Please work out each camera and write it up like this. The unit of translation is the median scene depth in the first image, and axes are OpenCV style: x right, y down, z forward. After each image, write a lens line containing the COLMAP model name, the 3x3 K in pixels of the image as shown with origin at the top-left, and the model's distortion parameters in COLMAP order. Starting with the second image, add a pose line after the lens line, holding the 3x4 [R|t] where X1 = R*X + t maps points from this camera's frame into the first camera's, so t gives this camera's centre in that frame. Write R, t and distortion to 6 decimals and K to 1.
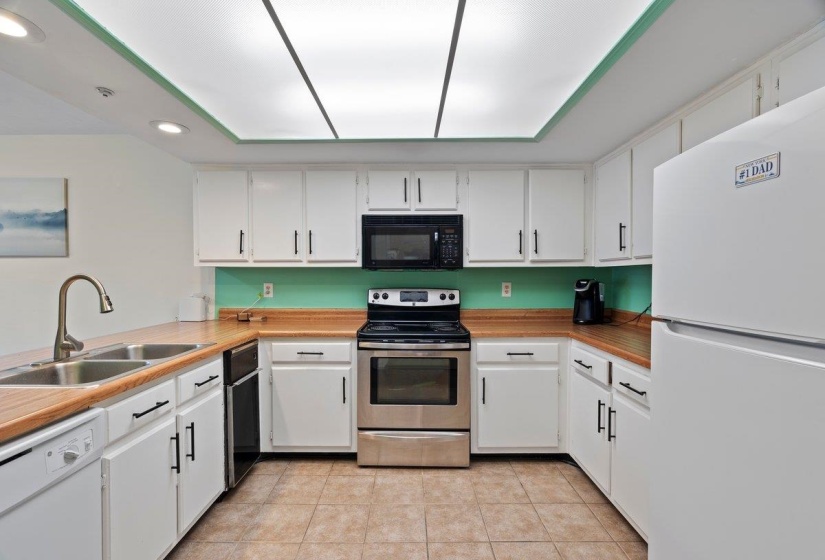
lens RADIAL K [[374.6, 0, 408.1], [0, 374.6, 274.5], [0, 0, 1]] dist [-0.002671, 0.000091]
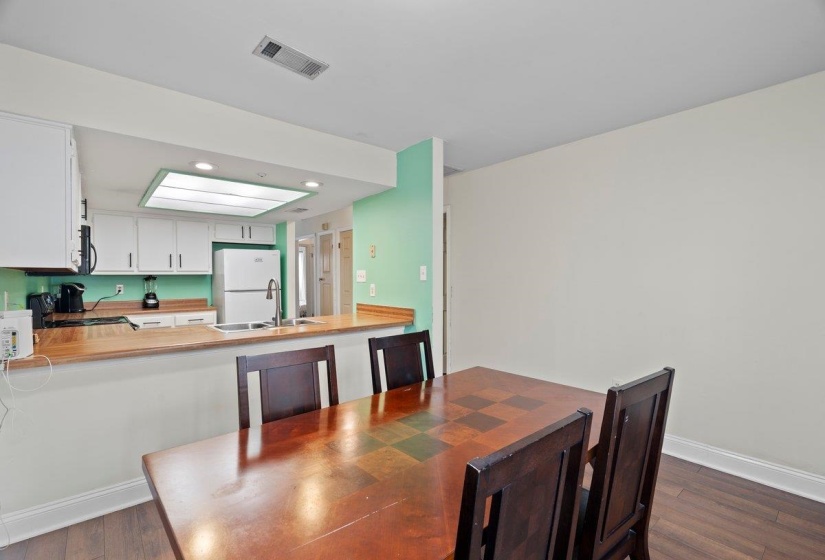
lens RADIAL K [[377.8, 0, 409.9], [0, 377.8, 289.1], [0, 0, 1]] dist [-0.002293, 0.000219]
pose [[-0.657620, -0.018909, 0.753112, -1.671629], [0.001811, 0.999642, 0.026681, 0.001209], [-0.753347, 0.018910, -0.657351, 1.071700]]
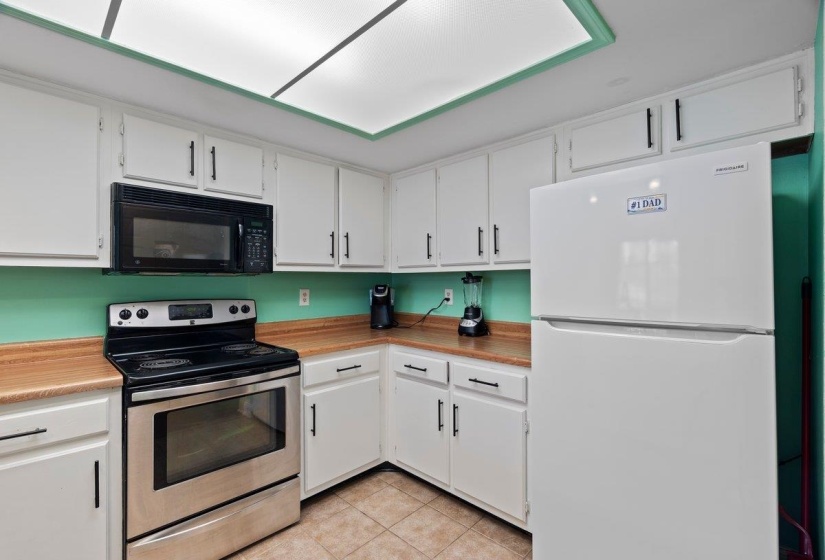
lens RADIAL K [[374.6, 0, 408.1], [0, 374.6, 274.5], [0, 0, 1]] dist [-0.002671, 0.000091]
pose [[0.696353, 0.011416, 0.717609, -0.236238], [-0.000210, 0.999877, -0.015702, 0.000066], [-0.717700, 0.010784, 0.696269, 0.248810]]
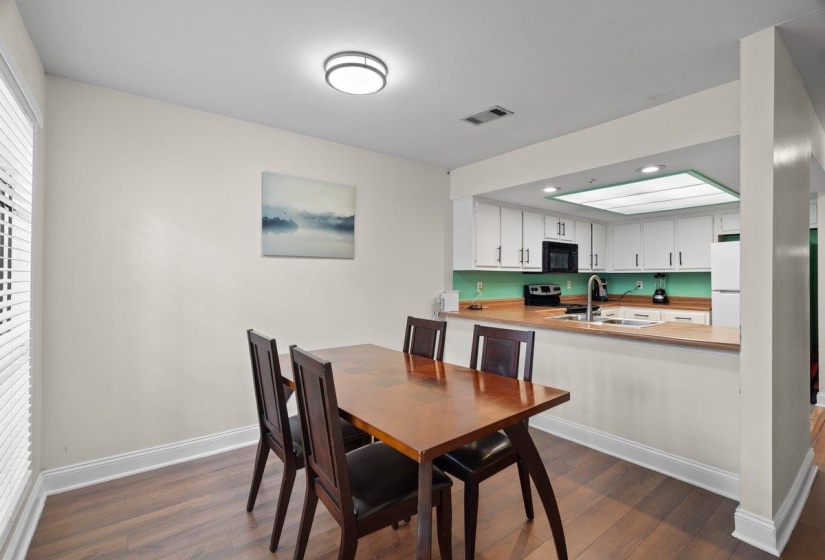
lens RADIAL K [[374.6, 0, 408.1], [0, 374.6, 274.5], [0, 0, 1]] dist [-0.002671, 0.000091]
pose [[0.786967, 0.005878, 0.616966, -1.742397], [-0.002902, 0.999979, -0.005825, 0.004113], [-0.616988, 0.002794, 0.786968, 0.057045]]
